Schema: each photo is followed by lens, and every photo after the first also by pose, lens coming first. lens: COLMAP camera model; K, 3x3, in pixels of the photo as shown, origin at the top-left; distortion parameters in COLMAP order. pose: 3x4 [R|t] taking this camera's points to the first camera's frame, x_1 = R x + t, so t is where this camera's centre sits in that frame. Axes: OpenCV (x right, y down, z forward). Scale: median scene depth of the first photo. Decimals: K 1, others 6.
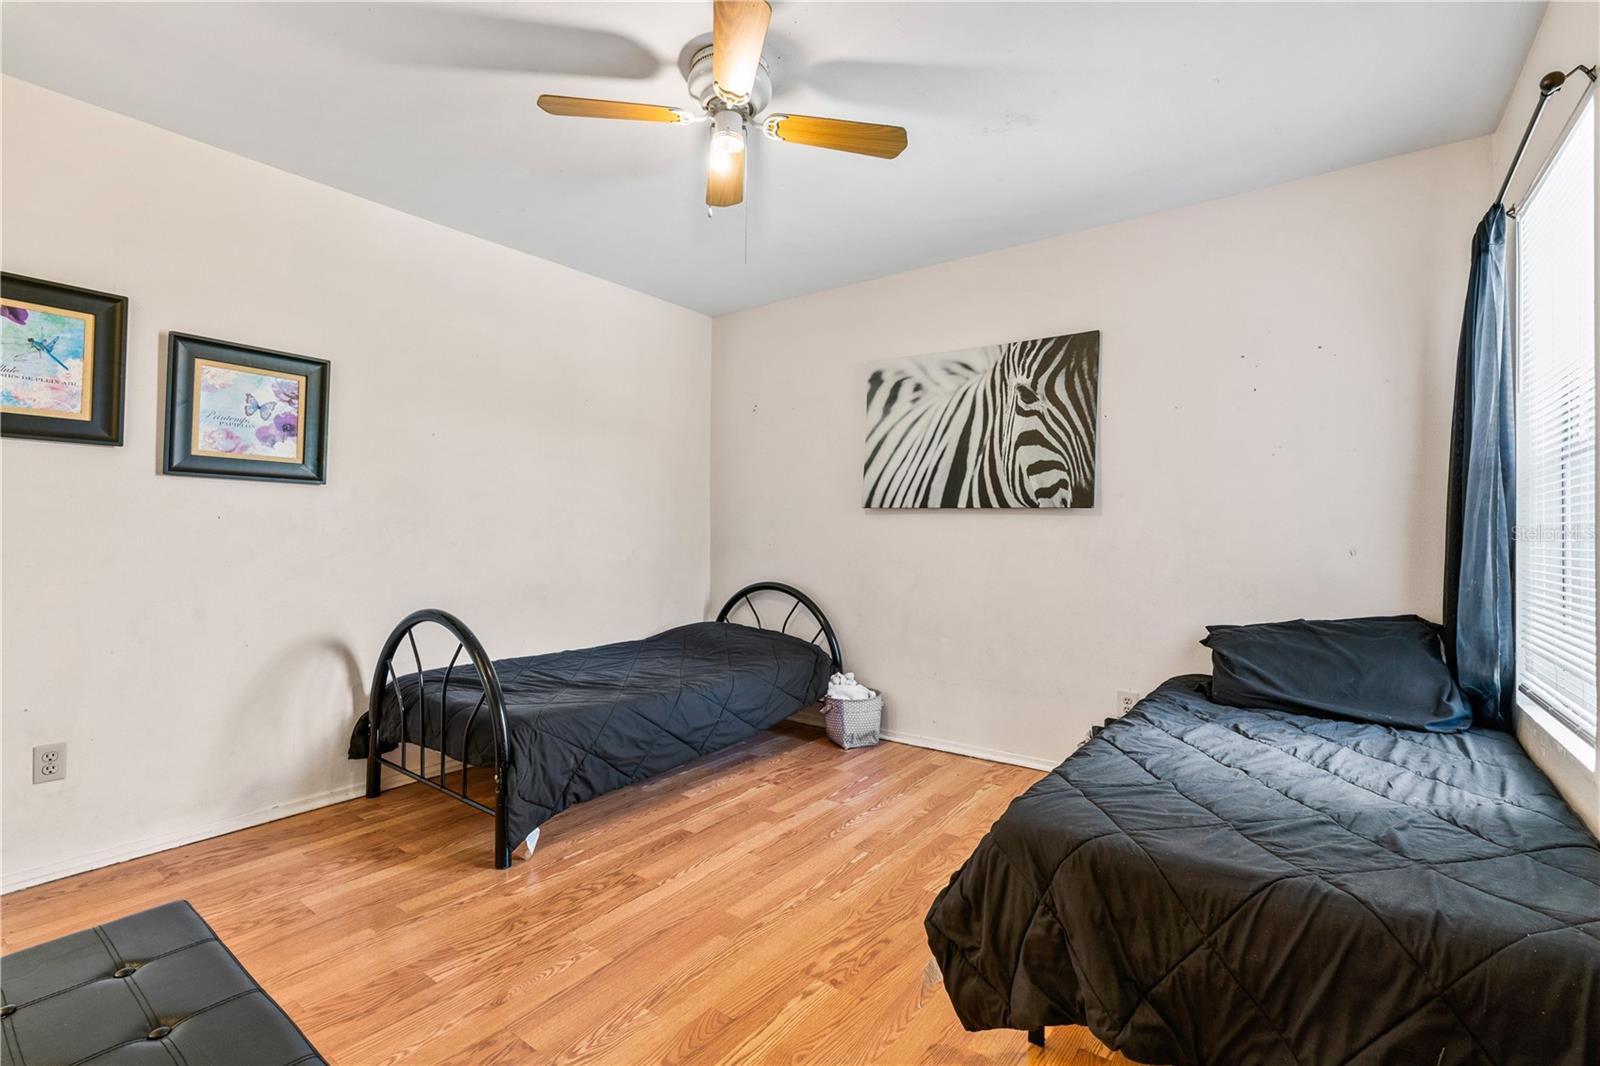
lens RADIAL K [[716.4, 0, 807.2], [0, 716.4, 542.8], [0, 0, 1]] dist [-0.011650, 0.000968]
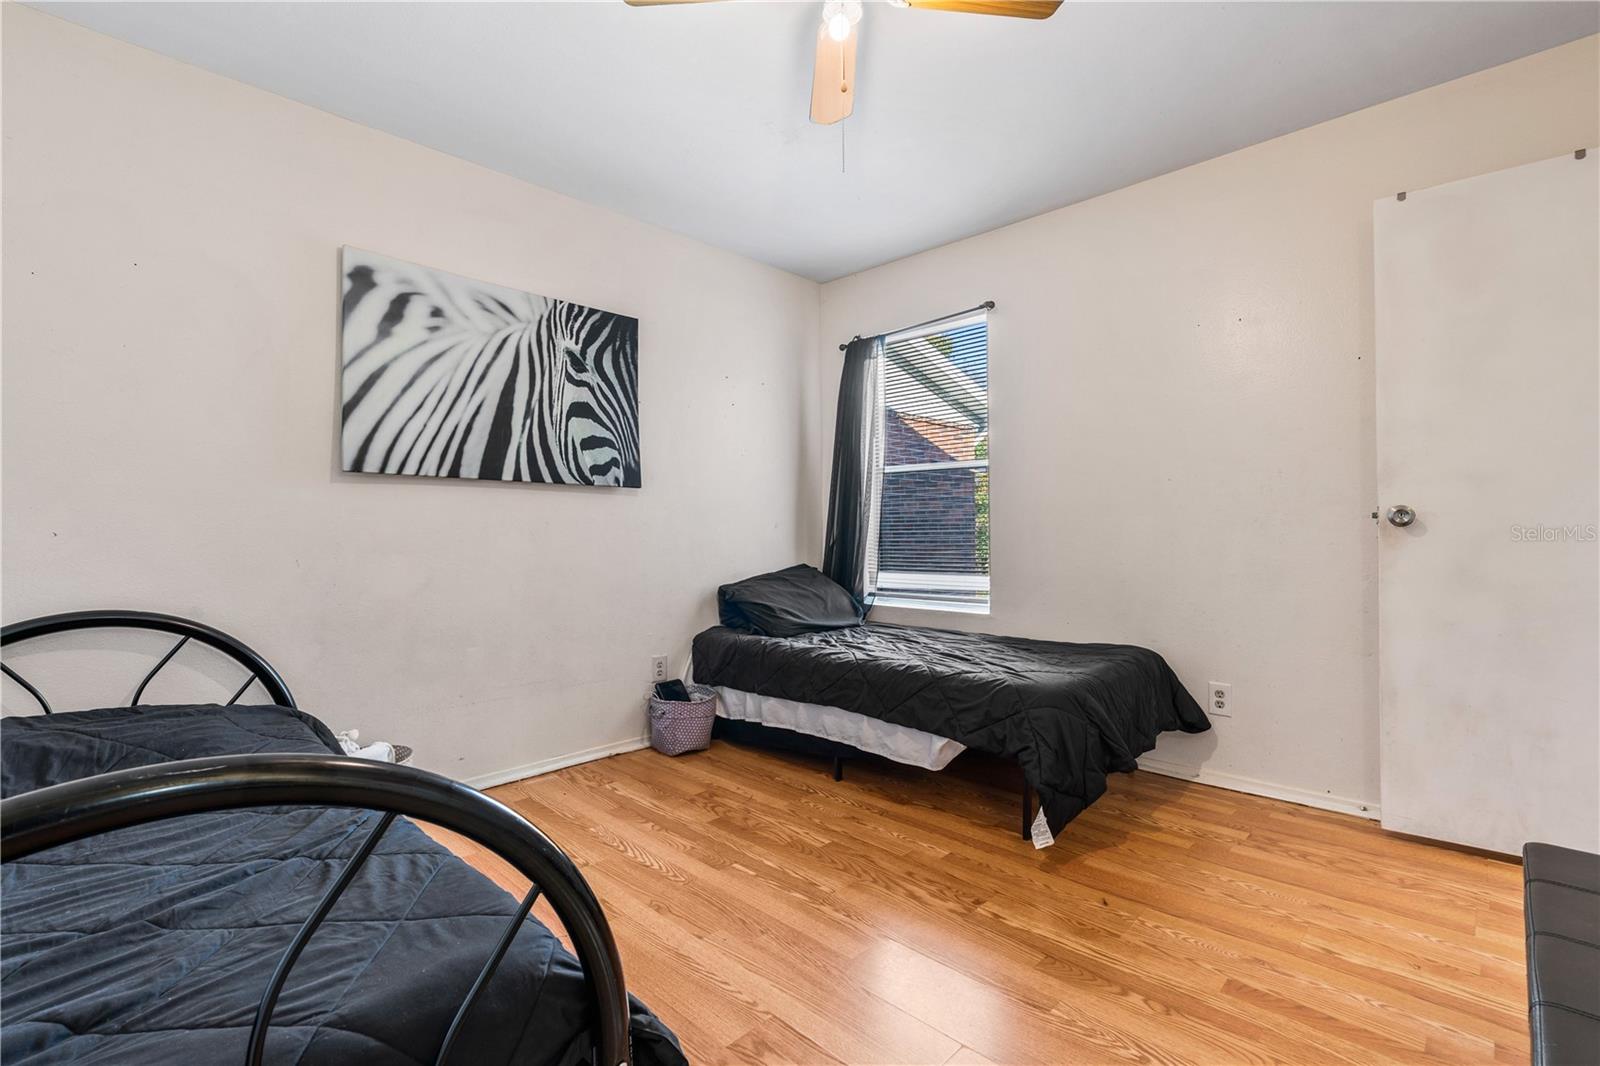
lens RADIAL K [[716.4, 0, 807.2], [0, 716.4, 542.8], [0, 0, 1]] dist [-0.011650, 0.000968]
pose [[0.138531, -0.026968, 0.989991, -0.565800], [0.024500, 0.999417, 0.023796, 0.011562], [-0.990055, 0.020958, 0.139110, 0.571519]]
